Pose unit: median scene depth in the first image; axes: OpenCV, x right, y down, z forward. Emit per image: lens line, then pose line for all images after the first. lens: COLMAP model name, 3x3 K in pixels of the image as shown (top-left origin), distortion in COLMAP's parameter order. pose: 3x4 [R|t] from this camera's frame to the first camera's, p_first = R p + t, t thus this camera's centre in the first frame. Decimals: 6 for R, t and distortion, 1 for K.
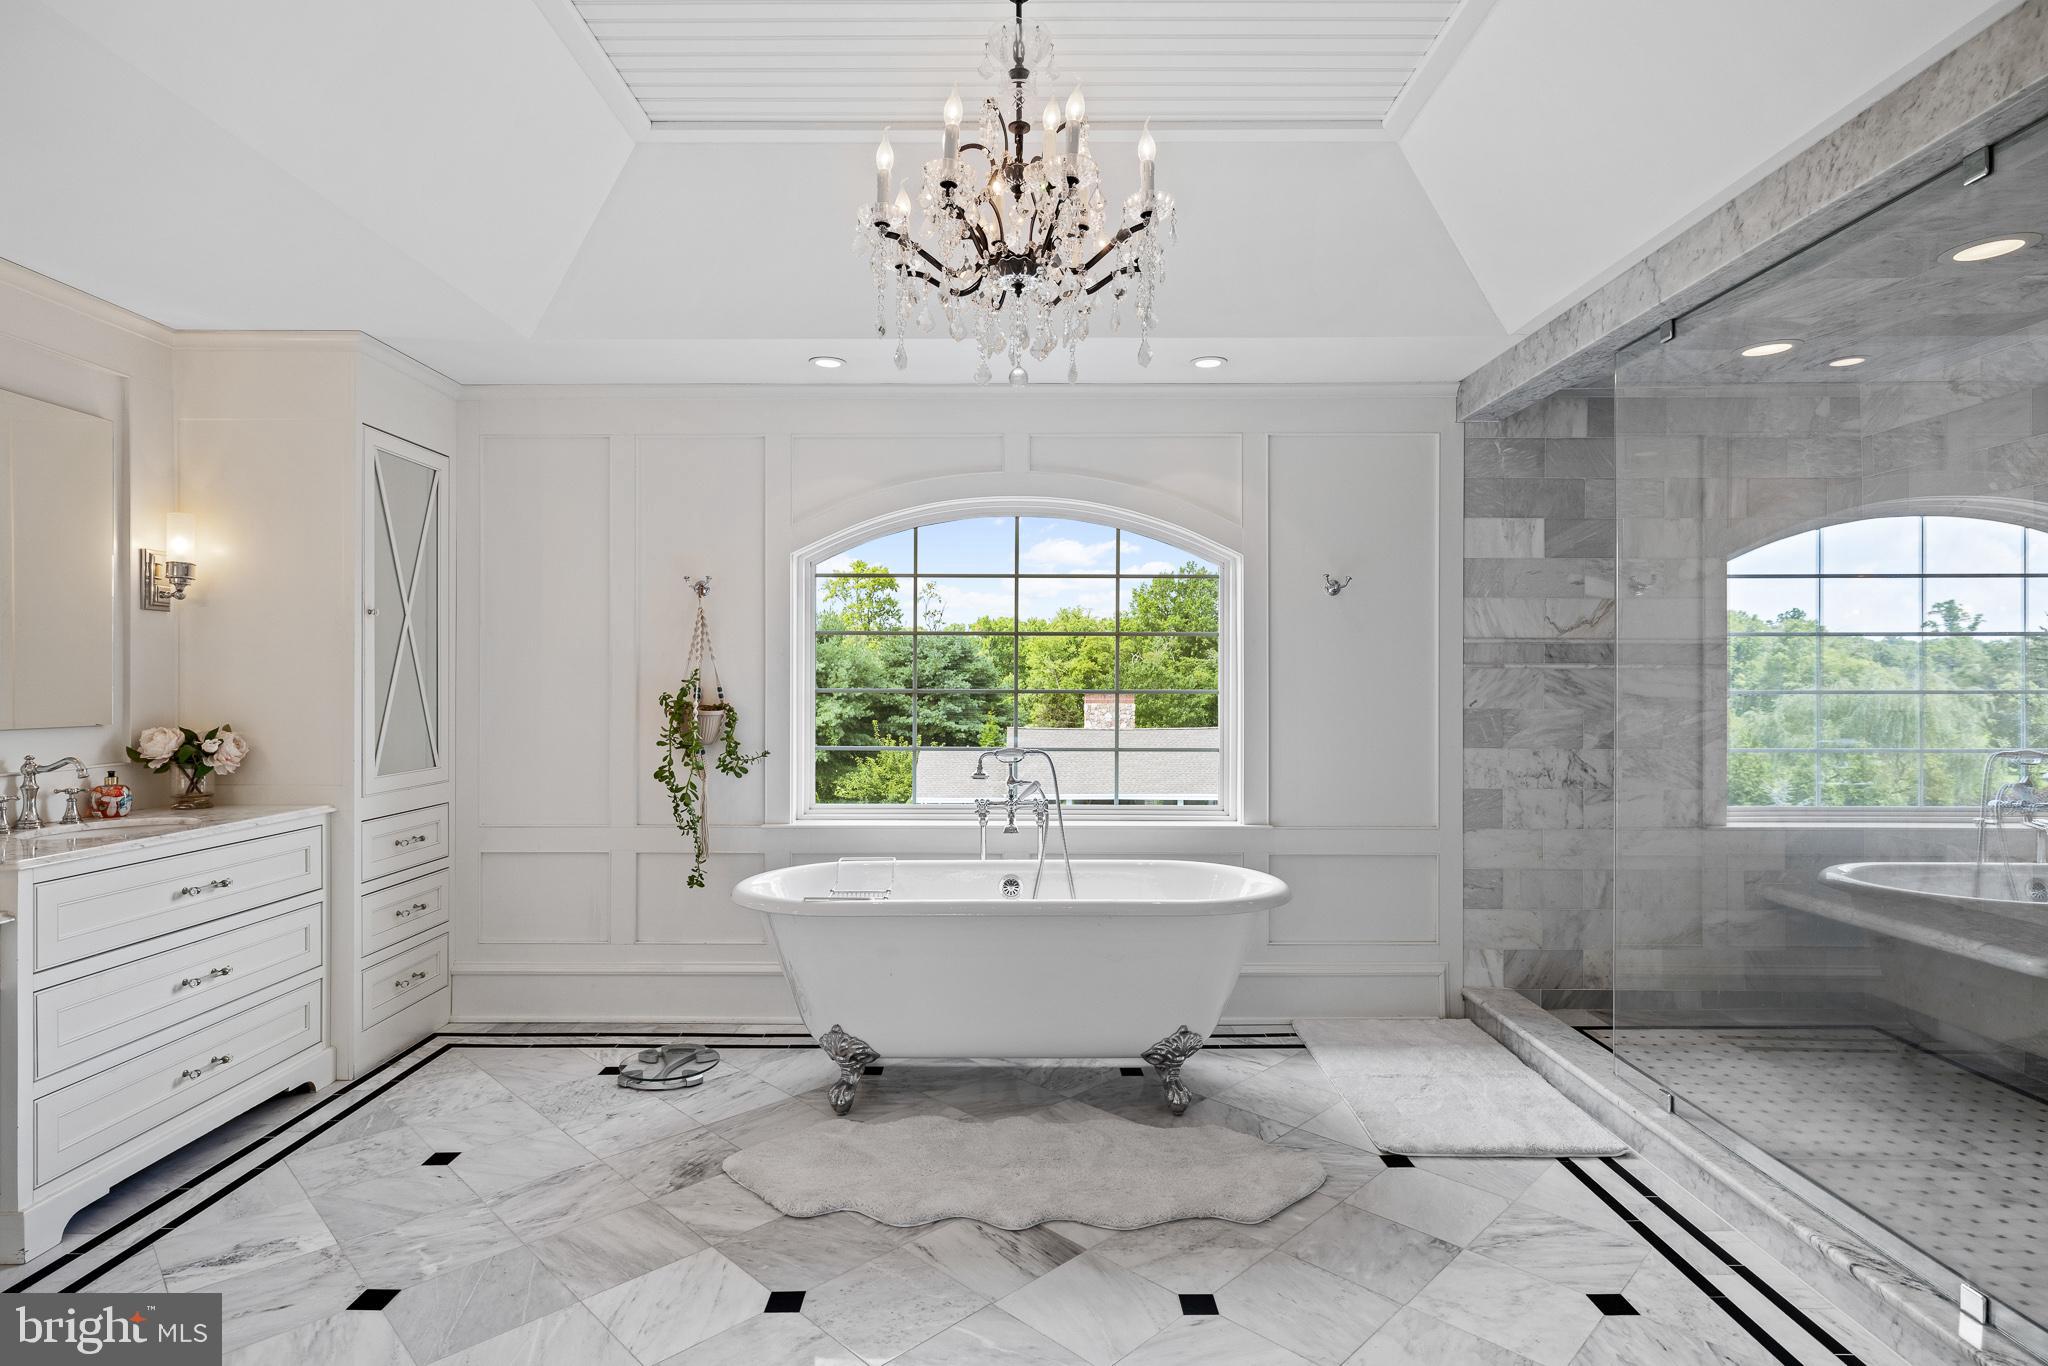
lens RADIAL K [[1054.2, 0, 1021.7], [0, 1054.2, 681.4], [0, 0, 1]] dist [0.000986, -0.000042]
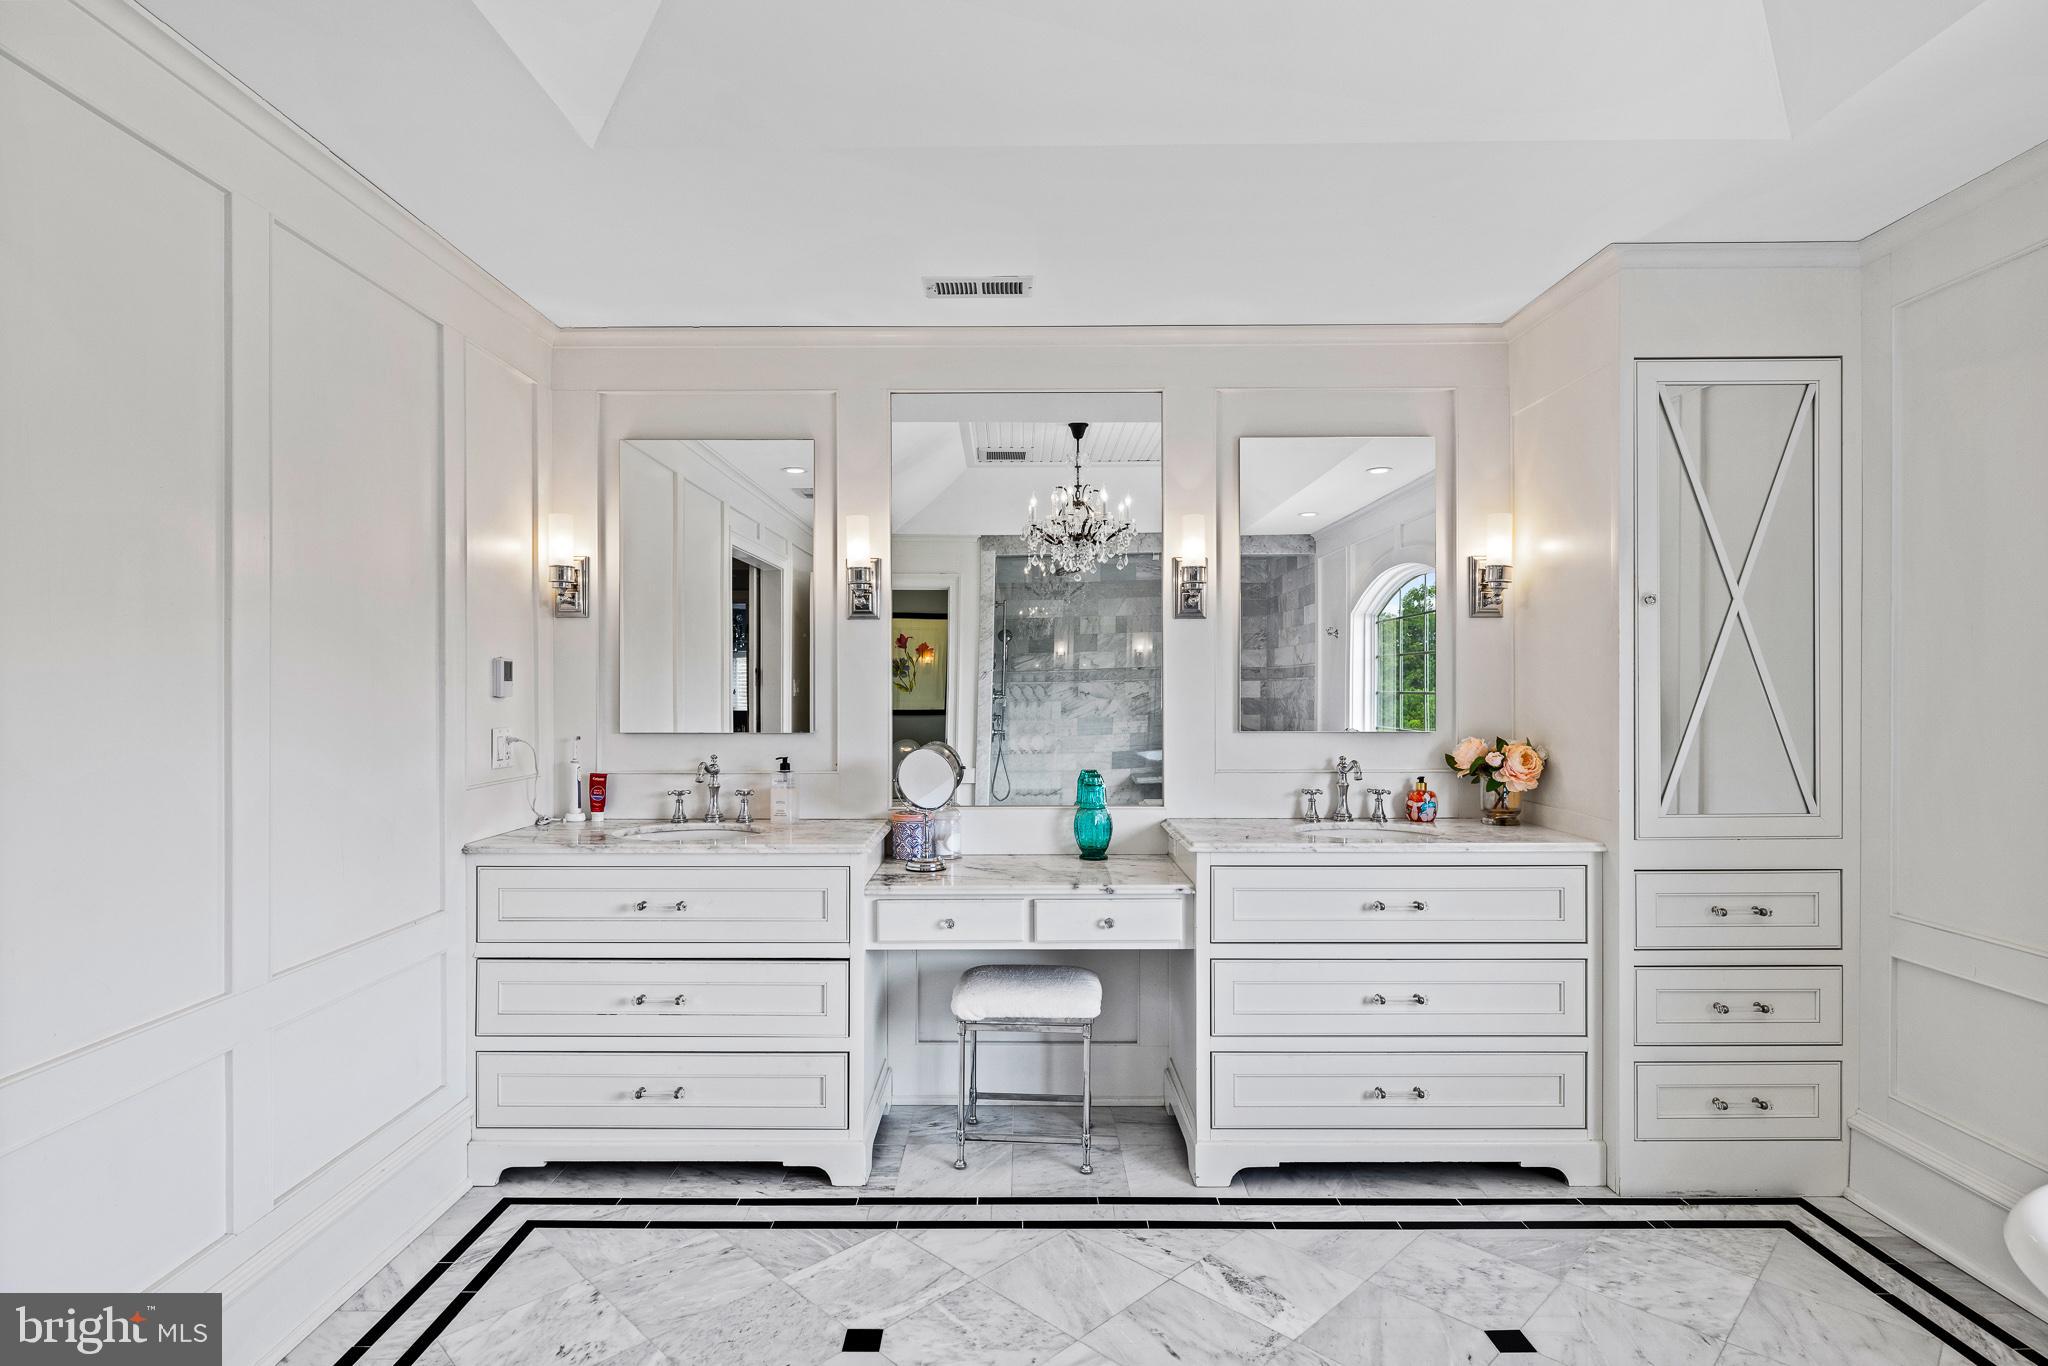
lens RADIAL K [[1054.2, 0, 1019.3], [0, 1054.2, 684.3], [0, 0, 1]] dist [0.000986, -0.000042]
pose [[-0.012627, 0.001036, -0.999920, 0.145145], [0.003645, 0.999993, 0.000990, -0.006582], [0.999914, -0.003632, -0.012631, 0.508165]]
